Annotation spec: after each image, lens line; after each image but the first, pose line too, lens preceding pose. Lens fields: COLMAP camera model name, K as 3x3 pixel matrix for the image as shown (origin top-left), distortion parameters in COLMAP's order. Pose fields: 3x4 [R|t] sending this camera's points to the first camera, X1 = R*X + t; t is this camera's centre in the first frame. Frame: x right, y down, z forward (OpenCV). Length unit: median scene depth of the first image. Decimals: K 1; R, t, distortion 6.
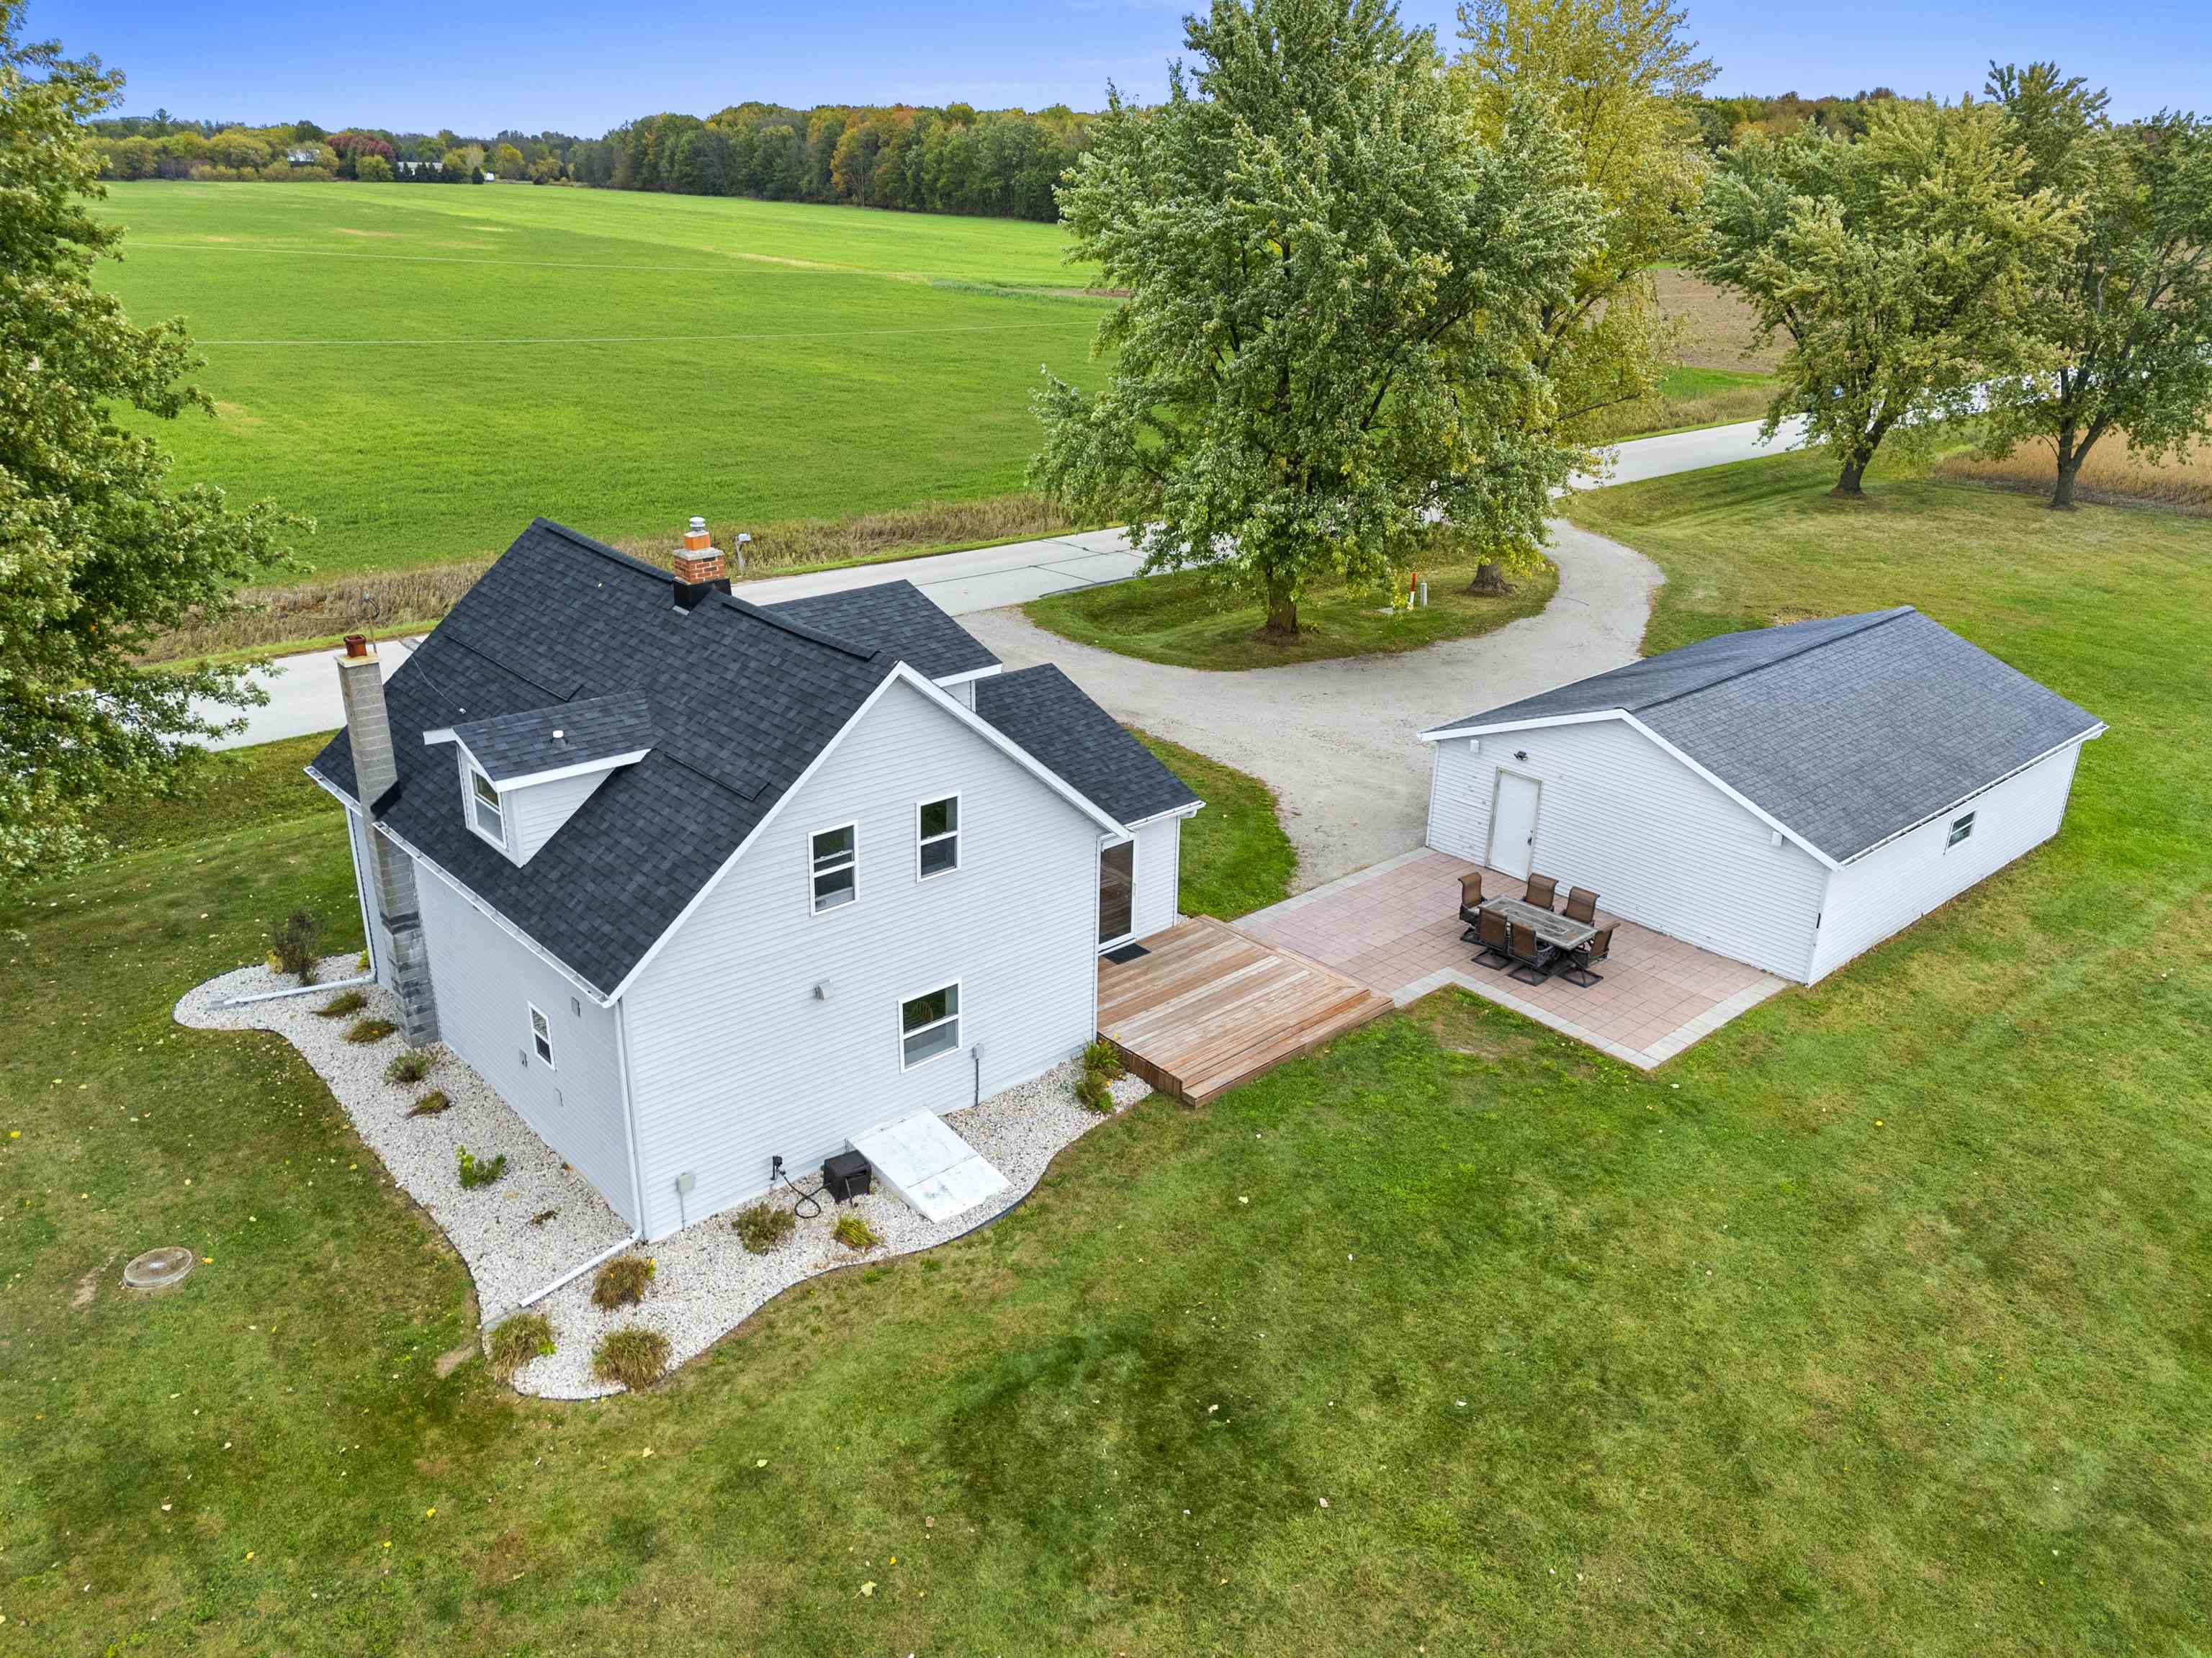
lens RADIAL K [[1617.4, 0, 1104.2], [0, 1617.4, 793.3], [0, 0, 1]] dist [0.073902, -0.057917]
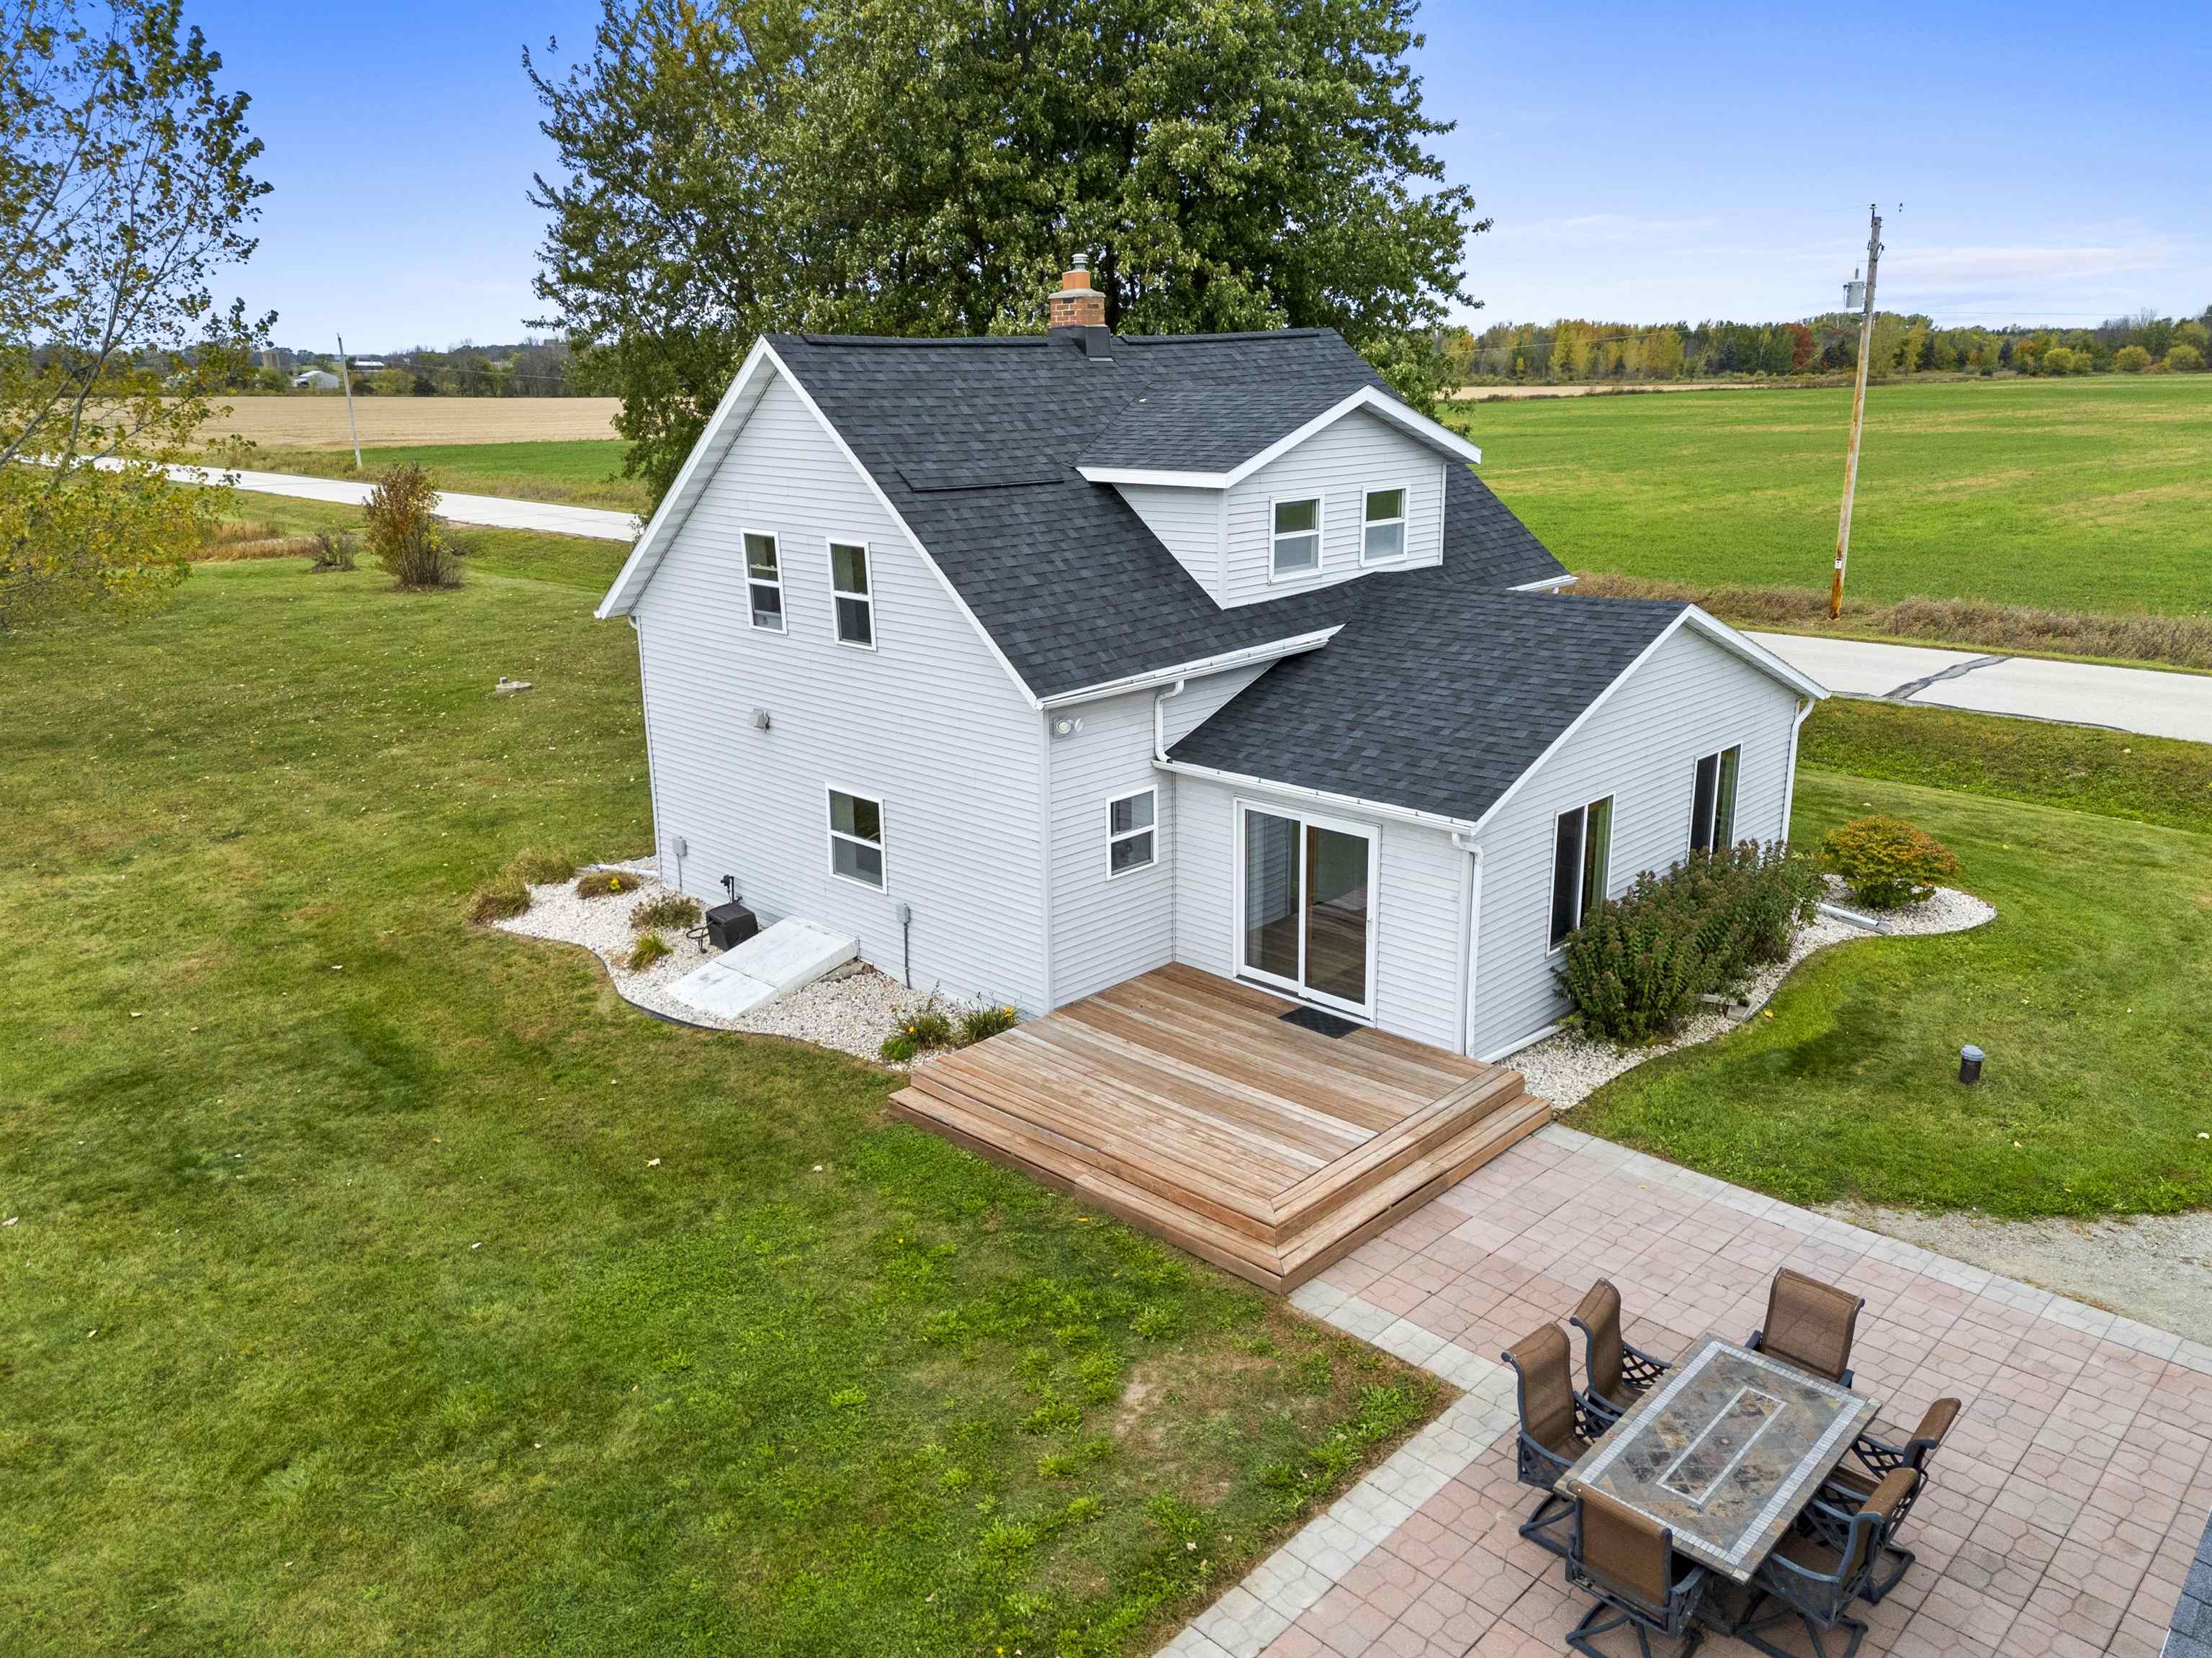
lens RADIAL K [[1617.4, 0, 1104.2], [0, 1617.4, 793.3], [0, 0, 1]] dist [0.073902, -0.057917]
pose [[0.069096, 0.236937, -0.969065, 0.498794], [-0.344387, 0.917335, 0.199733, -0.060609], [0.936282, 0.319933, 0.144982, 0.721067]]
